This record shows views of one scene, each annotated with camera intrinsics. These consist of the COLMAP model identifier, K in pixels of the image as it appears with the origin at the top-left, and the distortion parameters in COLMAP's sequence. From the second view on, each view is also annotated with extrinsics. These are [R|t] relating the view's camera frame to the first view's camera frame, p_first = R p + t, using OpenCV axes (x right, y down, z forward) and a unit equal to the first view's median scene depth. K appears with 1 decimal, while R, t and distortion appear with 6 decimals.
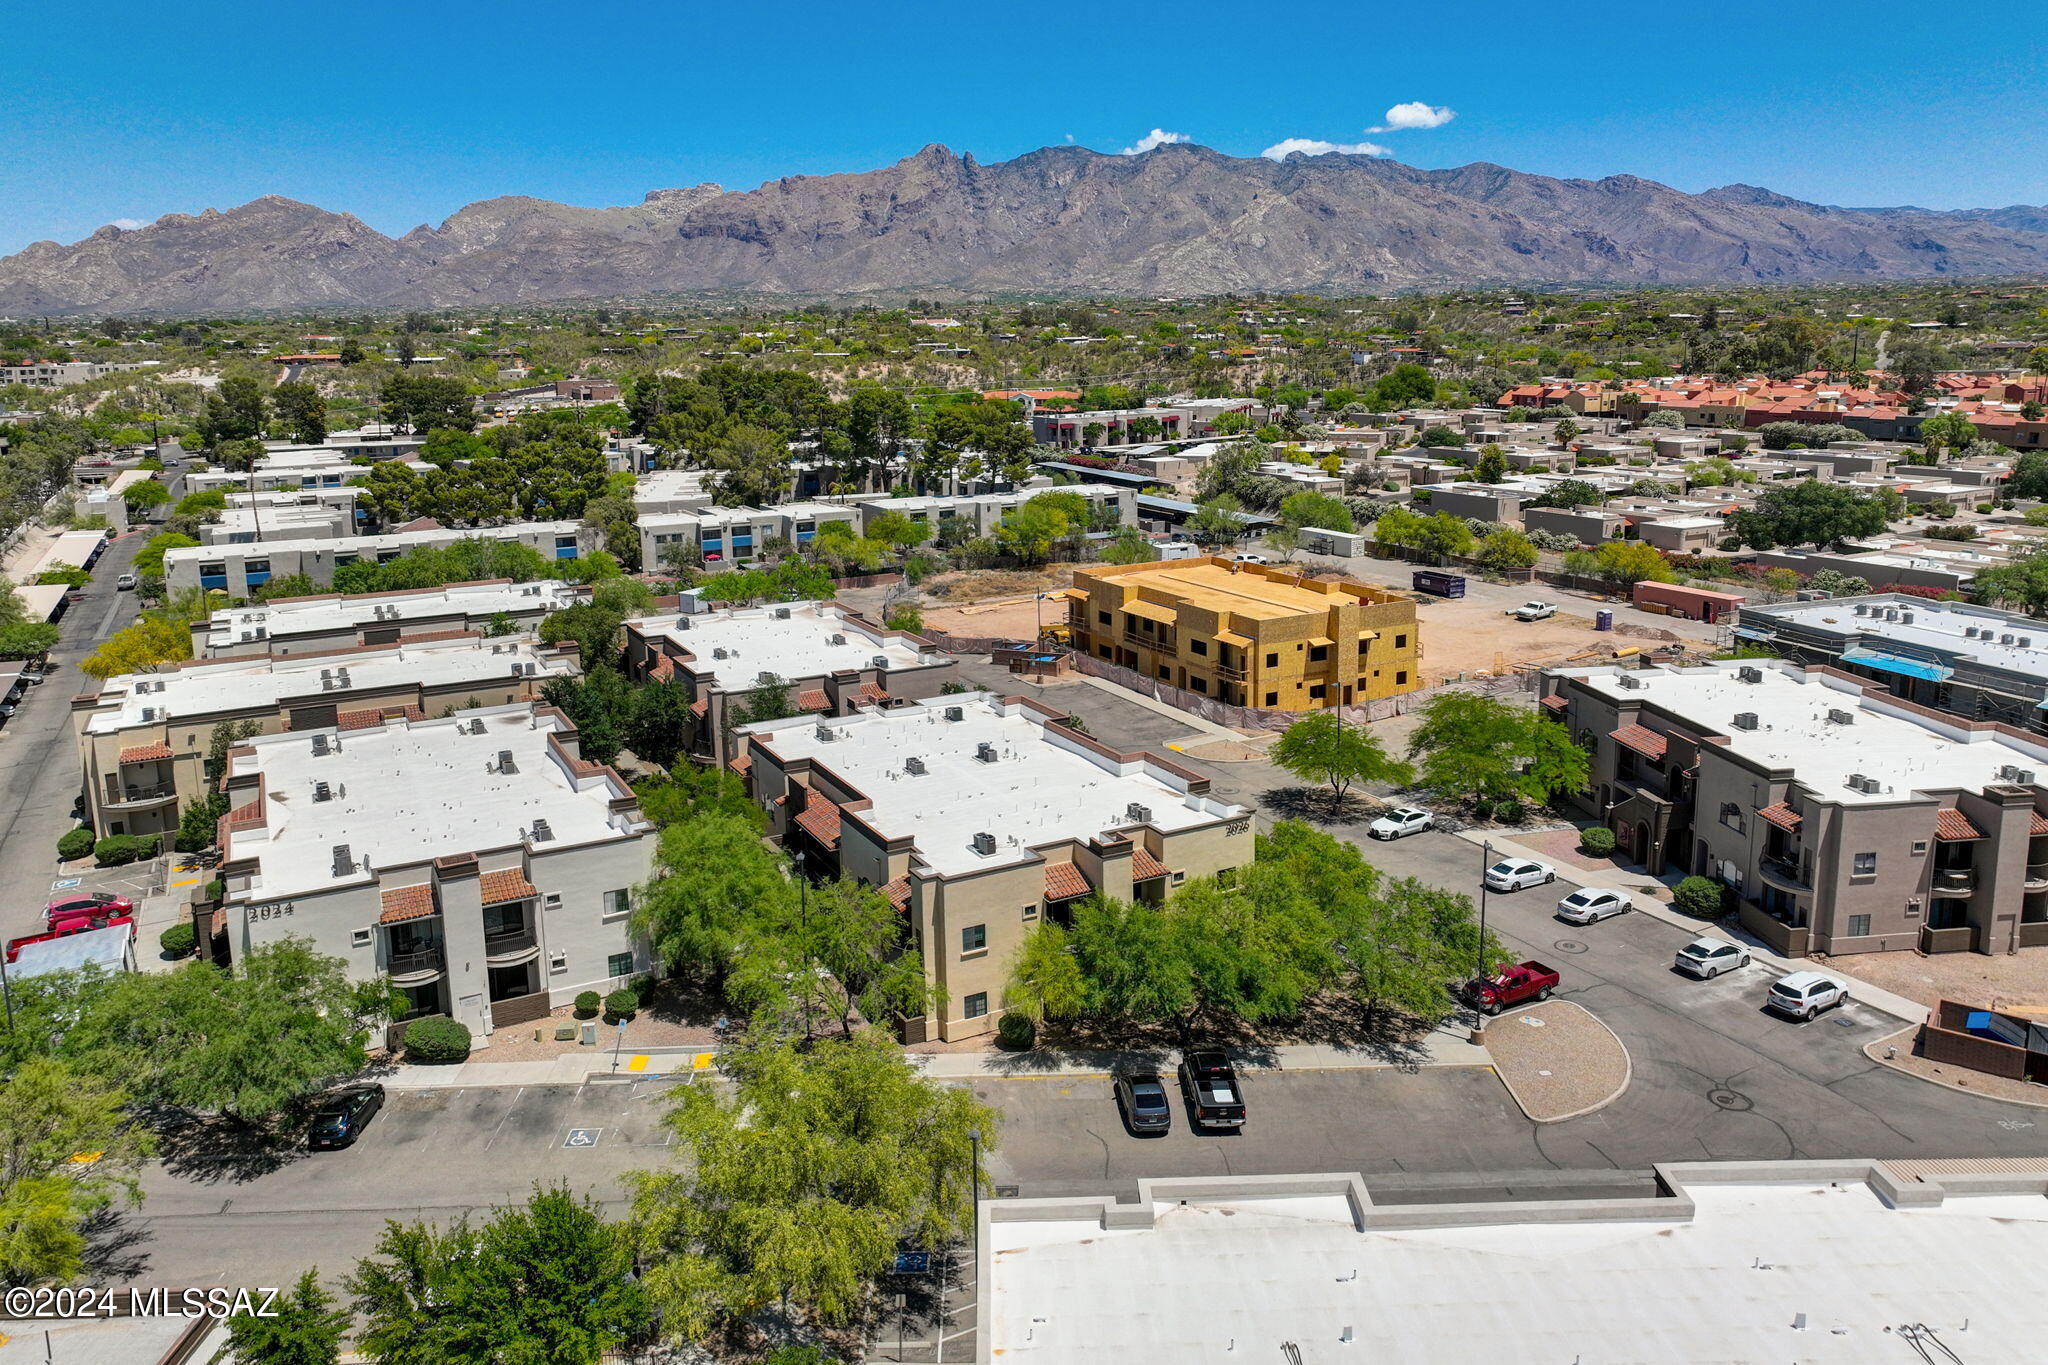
lens RADIAL K [[1424.3, 0, 1043.5], [0, 1424.3, 607.1], [0, 0, 1]] dist [0.005089, 0.000033]
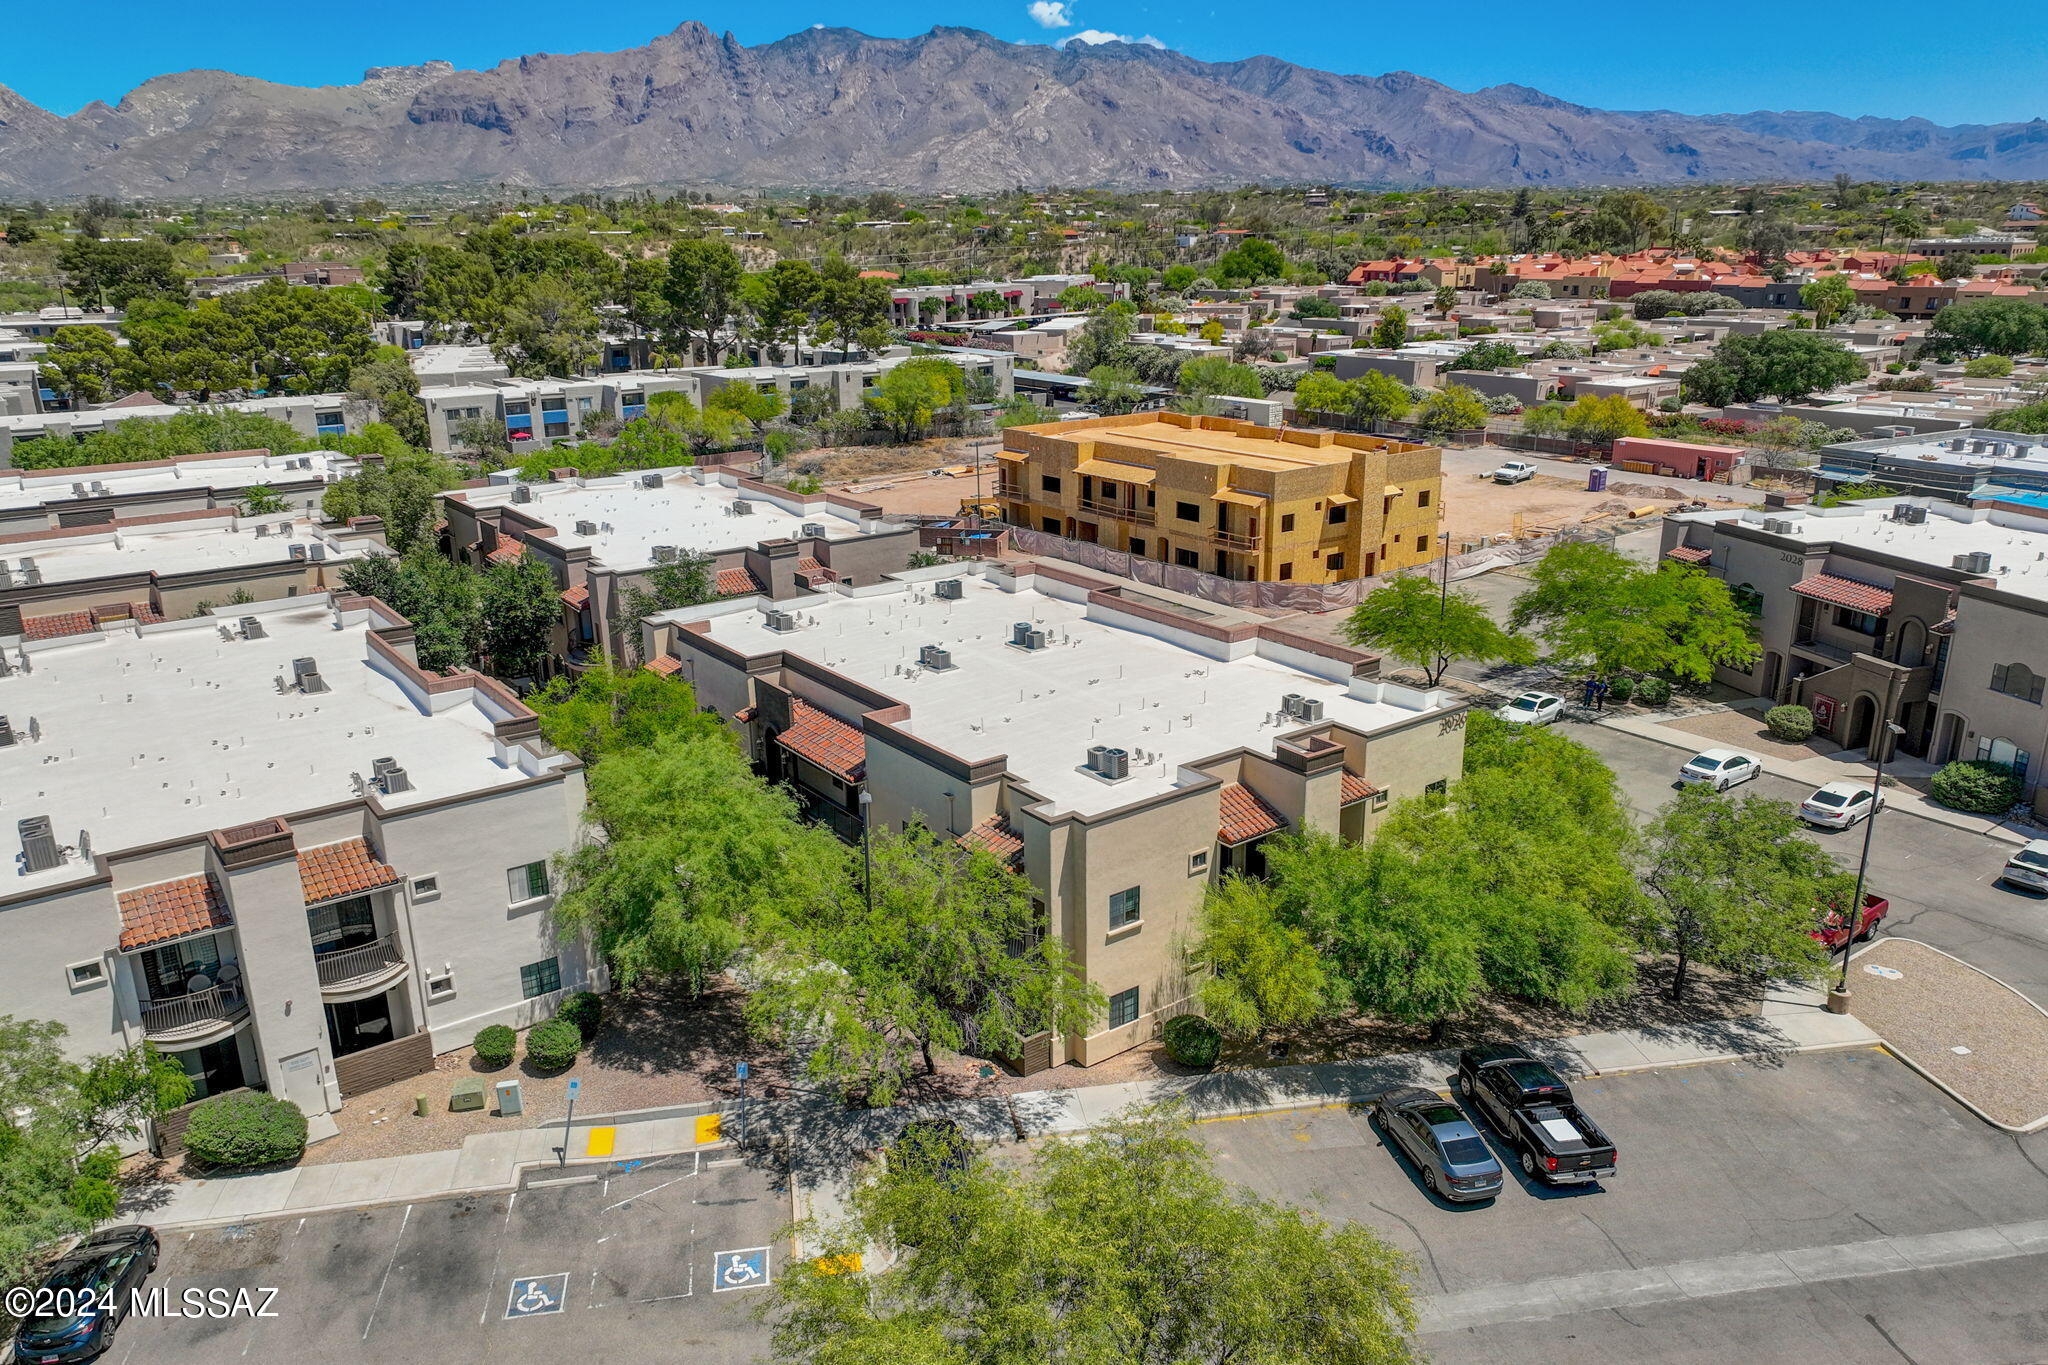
lens RADIAL K [[1434.4, 0, 1038.3], [0, 1434.4, 701.9], [0, 0, 1]] dist [0.004165, 0.011987]
pose [[0.989573, -0.042077, 0.137751, -0.095883], [0.024635, 0.991730, 0.125956, 0.032430], [-0.141911, -0.121249, 0.982425, 0.213588]]
